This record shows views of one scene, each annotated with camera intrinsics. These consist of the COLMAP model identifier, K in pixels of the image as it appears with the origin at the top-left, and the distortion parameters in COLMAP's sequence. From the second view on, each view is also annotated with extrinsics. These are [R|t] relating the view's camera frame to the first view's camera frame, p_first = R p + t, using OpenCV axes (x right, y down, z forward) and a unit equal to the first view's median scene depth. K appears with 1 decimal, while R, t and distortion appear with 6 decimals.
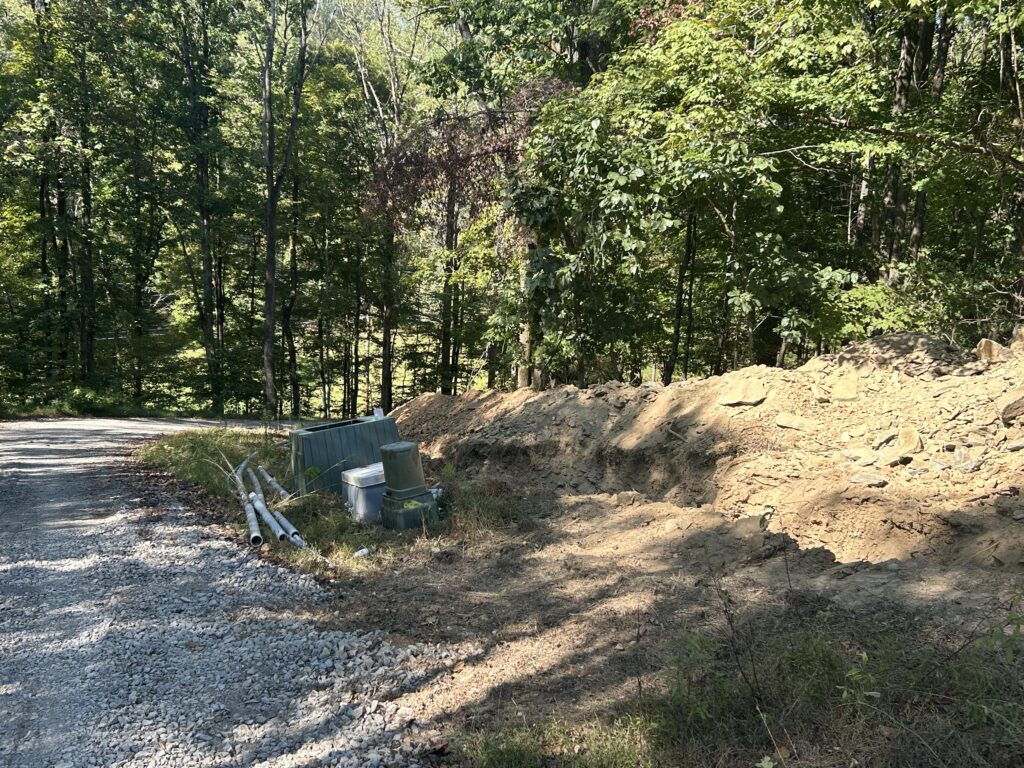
lens RADIAL K [[998.5, 0, 503.9], [0, 998.5, 391.0], [0, 0, 1]] dist [0.177095, 0.000000]
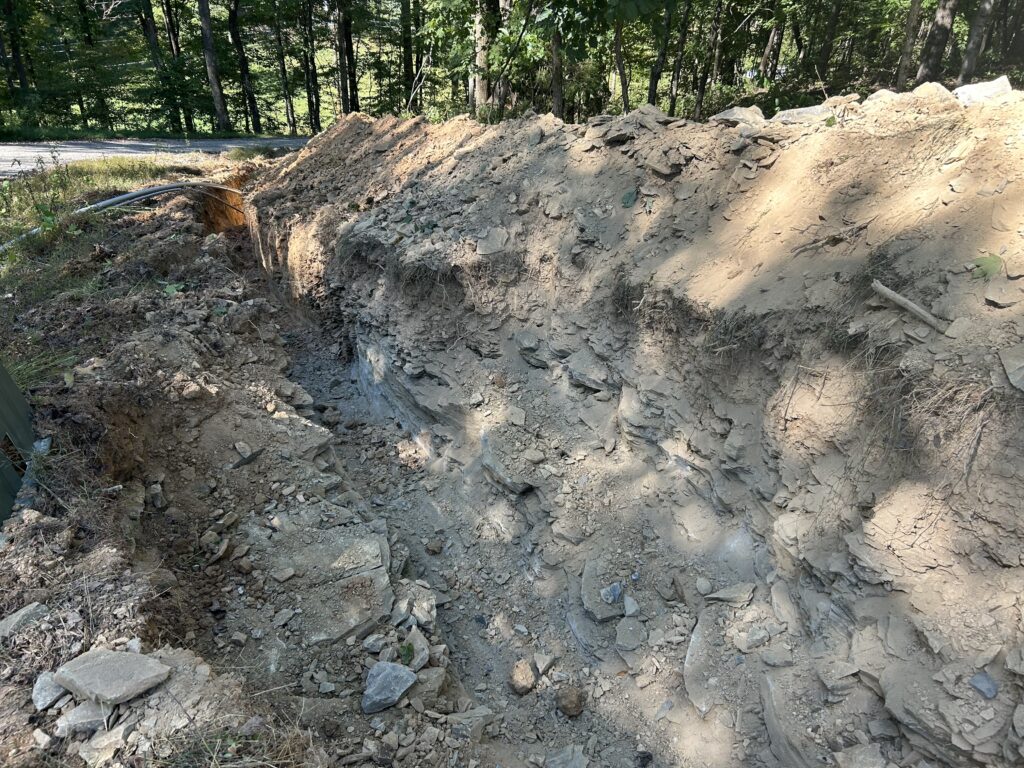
lens RADIAL K [[784.4, 0, 510.8], [0, 784.4, 384.8], [0, 0, 1]] dist [0.057986, -0.052659]
pose [[0.998909, -0.030292, 0.035549, 0.034132], [0.016307, 0.939450, 0.342298, -0.016152], [-0.043766, -0.341345, 0.938919, 0.654457]]
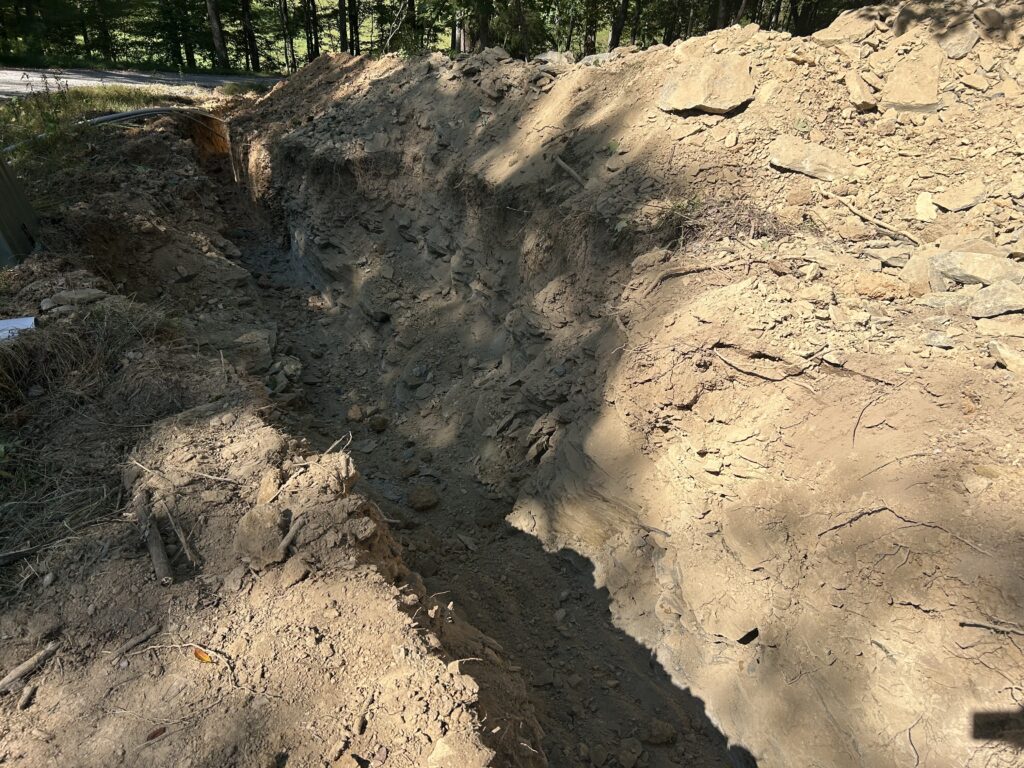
lens RADIAL K [[784.4, 0, 508.1], [0, 784.4, 392.8], [0, 0, 1]] dist [0.057986, -0.052659]
pose [[0.999345, 0.016620, 0.032135, 0.110045], [-0.028043, 0.917028, 0.397835, -0.010213], [-0.022857, -0.398475, 0.916894, 0.498650]]
